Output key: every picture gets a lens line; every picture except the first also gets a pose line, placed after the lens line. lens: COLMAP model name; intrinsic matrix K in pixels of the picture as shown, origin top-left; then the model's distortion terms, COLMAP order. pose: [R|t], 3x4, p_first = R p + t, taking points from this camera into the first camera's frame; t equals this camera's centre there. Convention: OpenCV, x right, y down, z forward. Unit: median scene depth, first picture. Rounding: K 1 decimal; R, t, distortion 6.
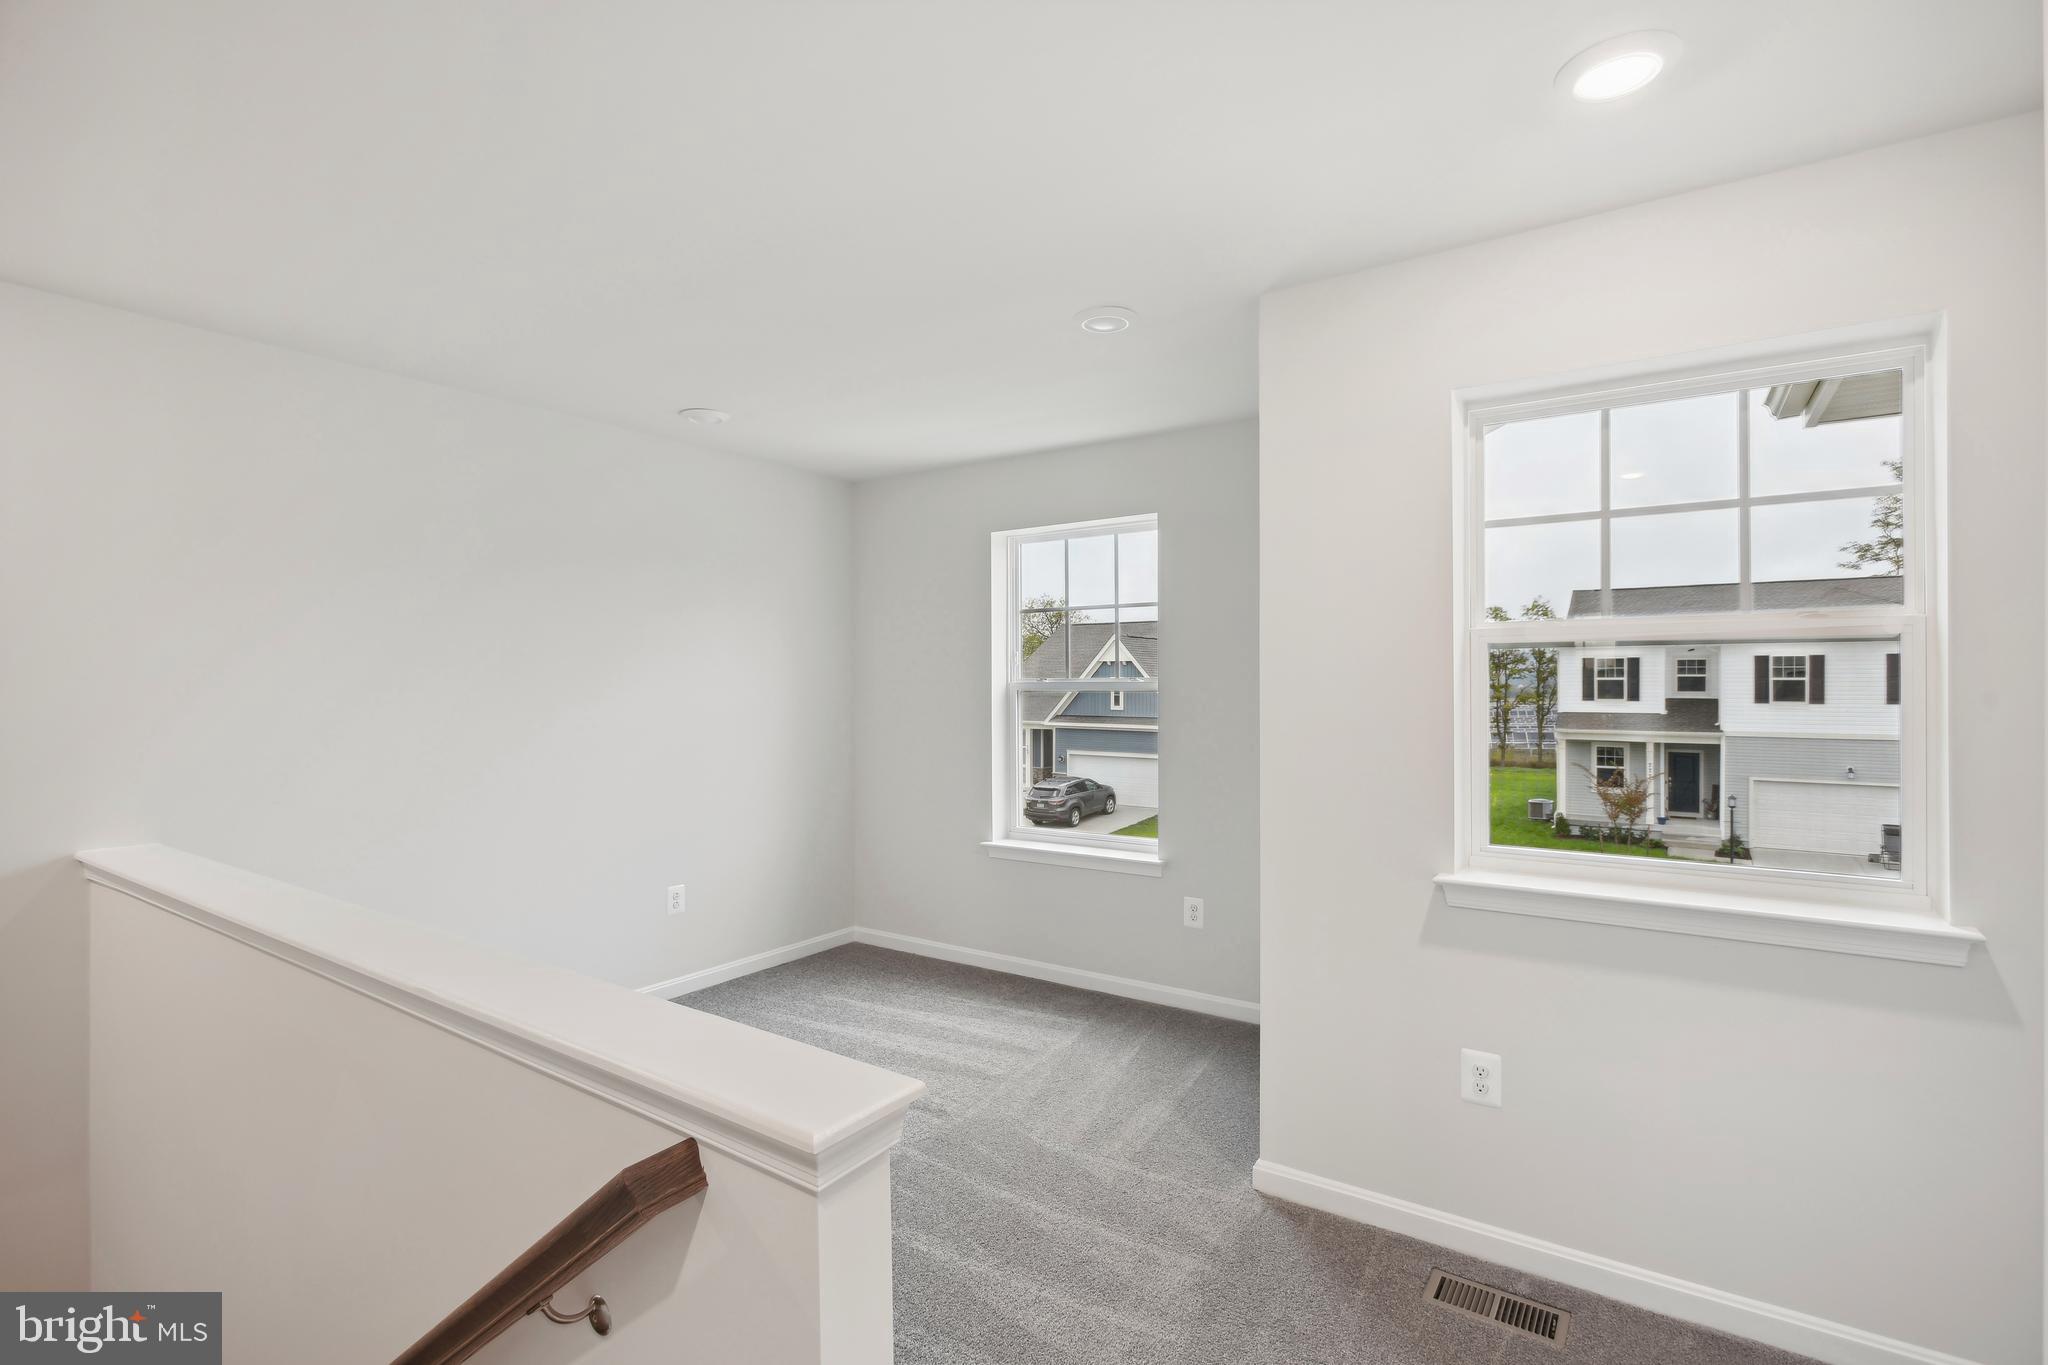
lens RADIAL K [[957.3, 0, 1021.3], [0, 957.3, 684.3], [0, 0, 1]] dist [-0.003499, 0.000638]
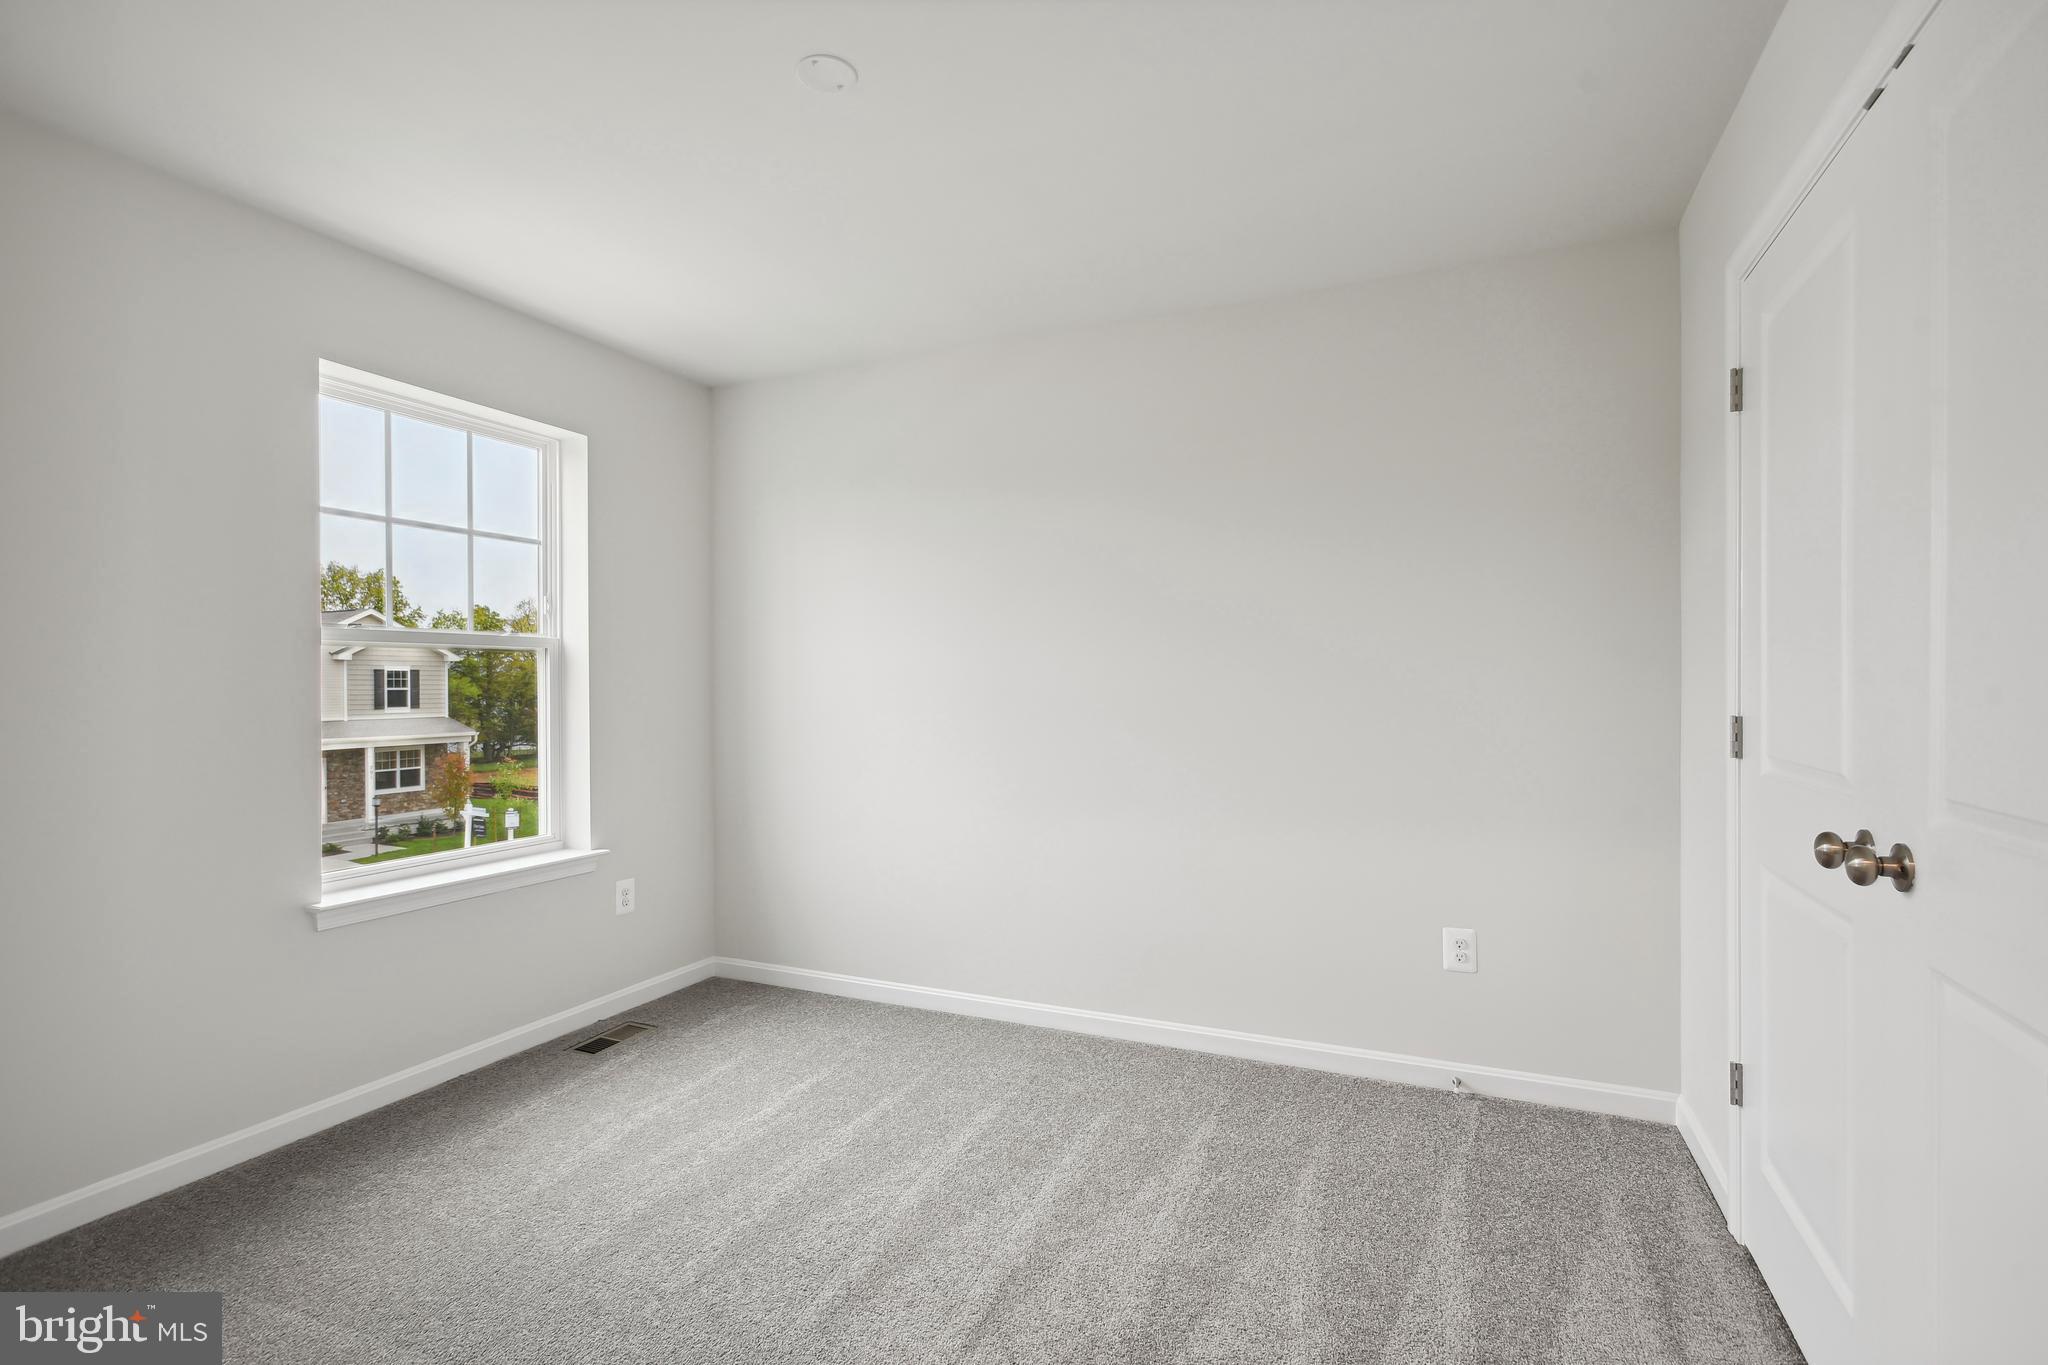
lens RADIAL K [[957.3, 0, 1021.3], [0, 957.3, 684.3], [0, 0, 1]] dist [-0.003499, 0.000638]
pose [[-0.185124, 0.001210, 0.982714, -0.546781], [0.007356, 0.999973, 0.000155, -0.005748], [-0.982688, 0.007257, -0.185128, 0.447490]]
